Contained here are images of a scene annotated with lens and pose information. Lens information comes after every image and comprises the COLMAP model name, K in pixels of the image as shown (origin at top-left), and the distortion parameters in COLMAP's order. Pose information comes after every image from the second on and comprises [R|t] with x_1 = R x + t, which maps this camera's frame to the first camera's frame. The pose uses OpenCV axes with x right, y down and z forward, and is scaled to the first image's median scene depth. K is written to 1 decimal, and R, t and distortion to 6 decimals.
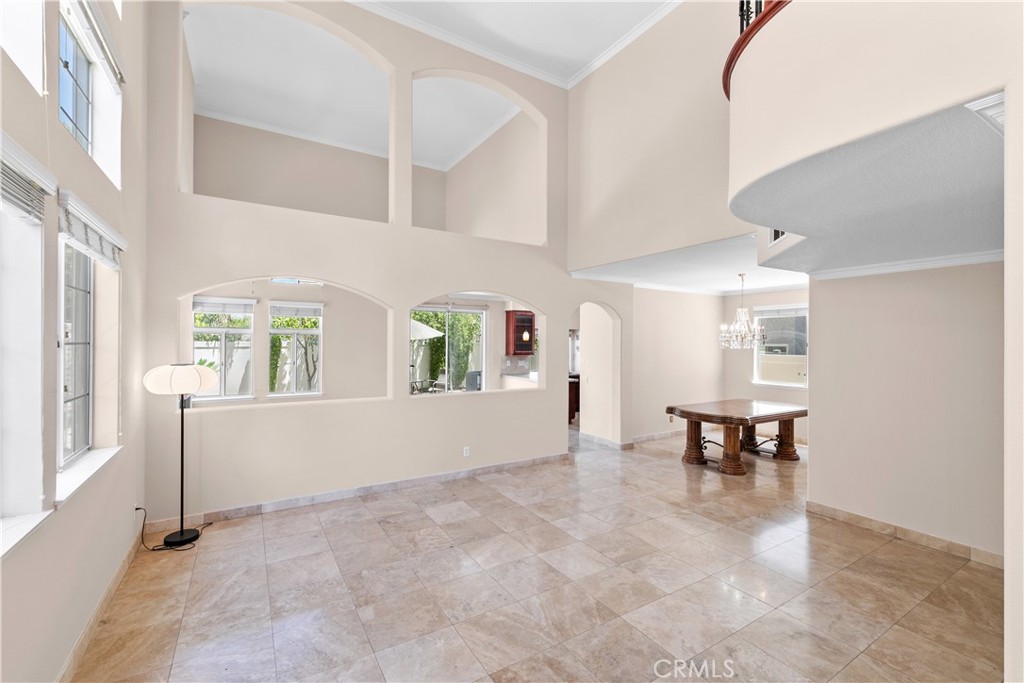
lens RADIAL K [[436.4, 0, 514.9], [0, 436.4, 340.2], [0, 0, 1]] dist [0.001809, 0.000164]
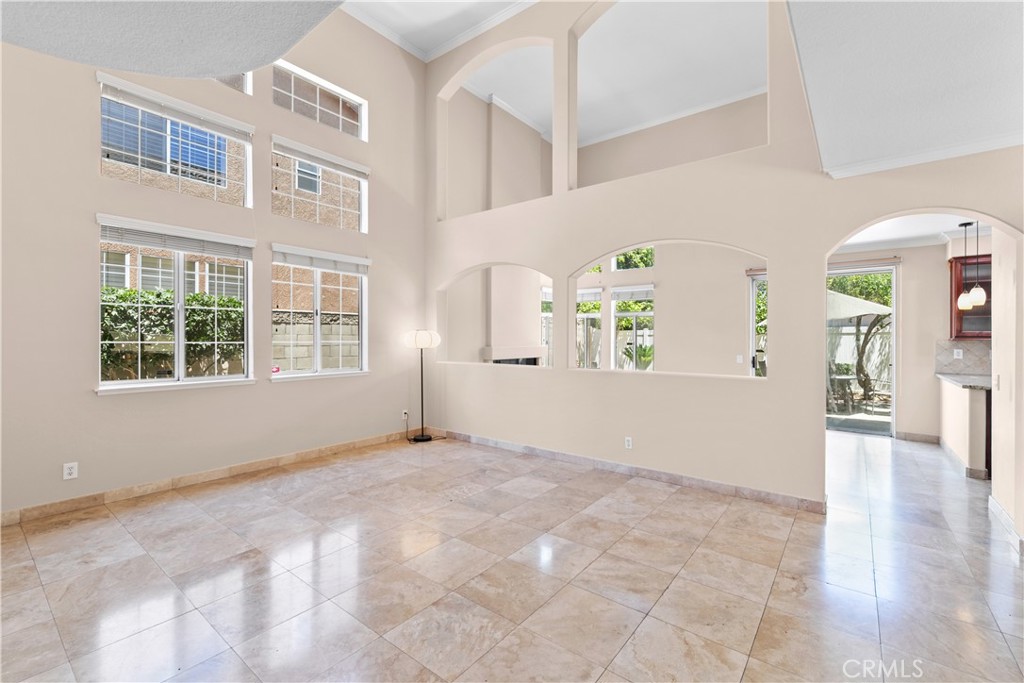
lens RADIAL K [[436.4, 0, 514.9], [0, 436.4, 340.2], [0, 0, 1]] dist [0.001809, 0.000164]
pose [[0.346101, -0.000740, -0.938197, 0.699079], [0.002820, 0.999996, 0.000251, 0.075811], [0.938193, -0.002733, 0.346102, 0.627508]]
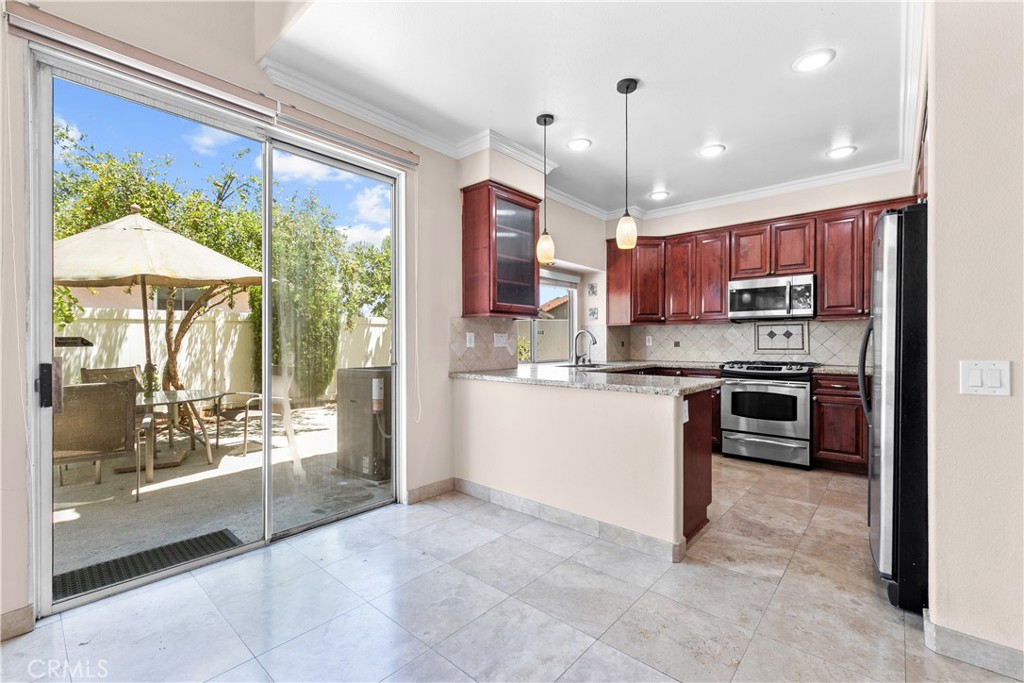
lens RADIAL K [[436.4, 0, 514.9], [0, 436.4, 340.2], [0, 0, 1]] dist [0.001809, 0.000164]
pose [[0.955310, -0.007363, 0.295515, -0.189874], [0.007249, 0.999973, 0.001479, 0.118543], [-0.295518, 0.000730, 0.955337, 1.471784]]
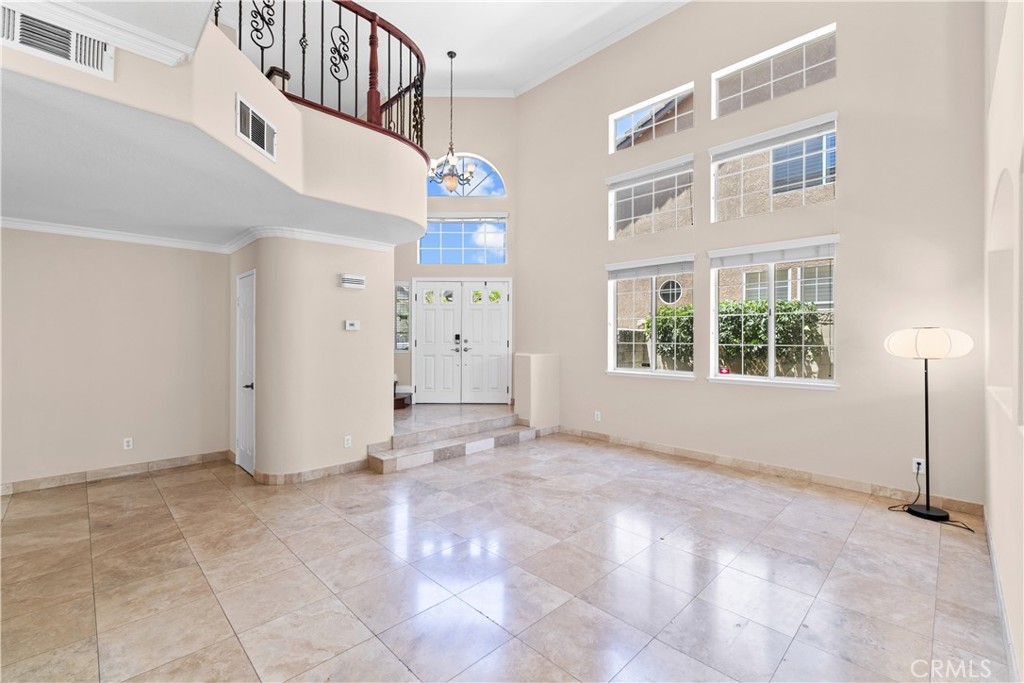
lens RADIAL K [[436.4, 0, 514.9], [0, 436.4, 340.2], [0, 0, 1]] dist [0.001809, 0.000164]
pose [[-0.973519, -0.010103, -0.228381, 0.261389], [-0.009817, 0.999949, -0.002388, 0.076097], [0.228394, -0.000082, -0.973569, 1.402335]]
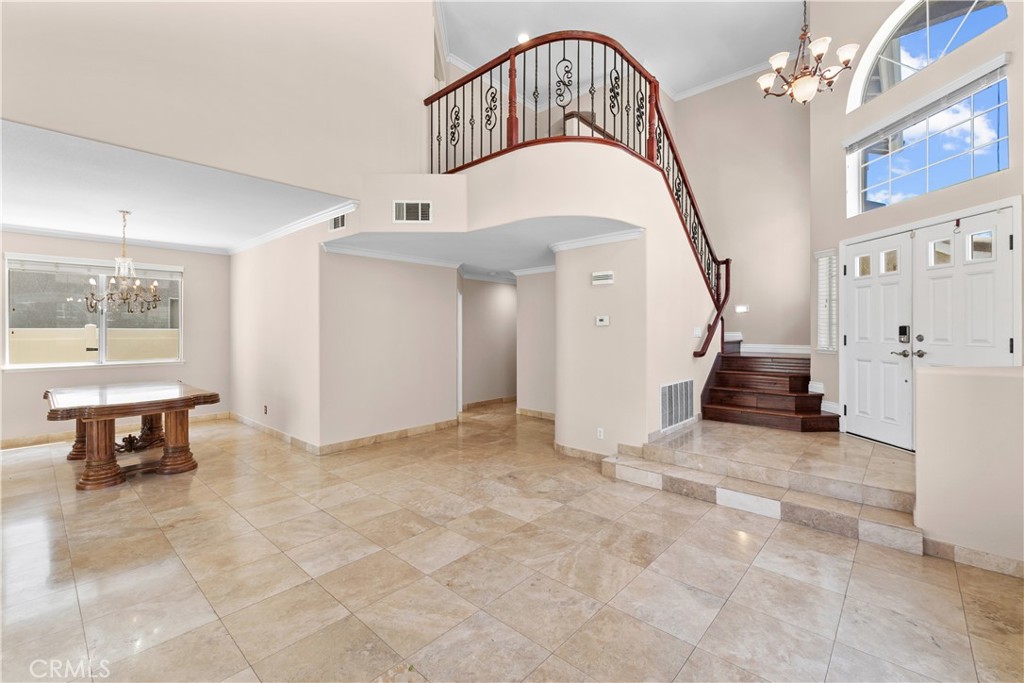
lens RADIAL K [[437.2, 0, 516.9], [0, 437.2, 328.0], [0, 0, 1]] dist [0.001944, 0.000194]
pose [[-0.283094, -0.004486, 0.959082, -0.536349], [-0.004179, 0.999985, 0.003444, 0.057289], [-0.959083, -0.003033, -0.283108, 0.821329]]
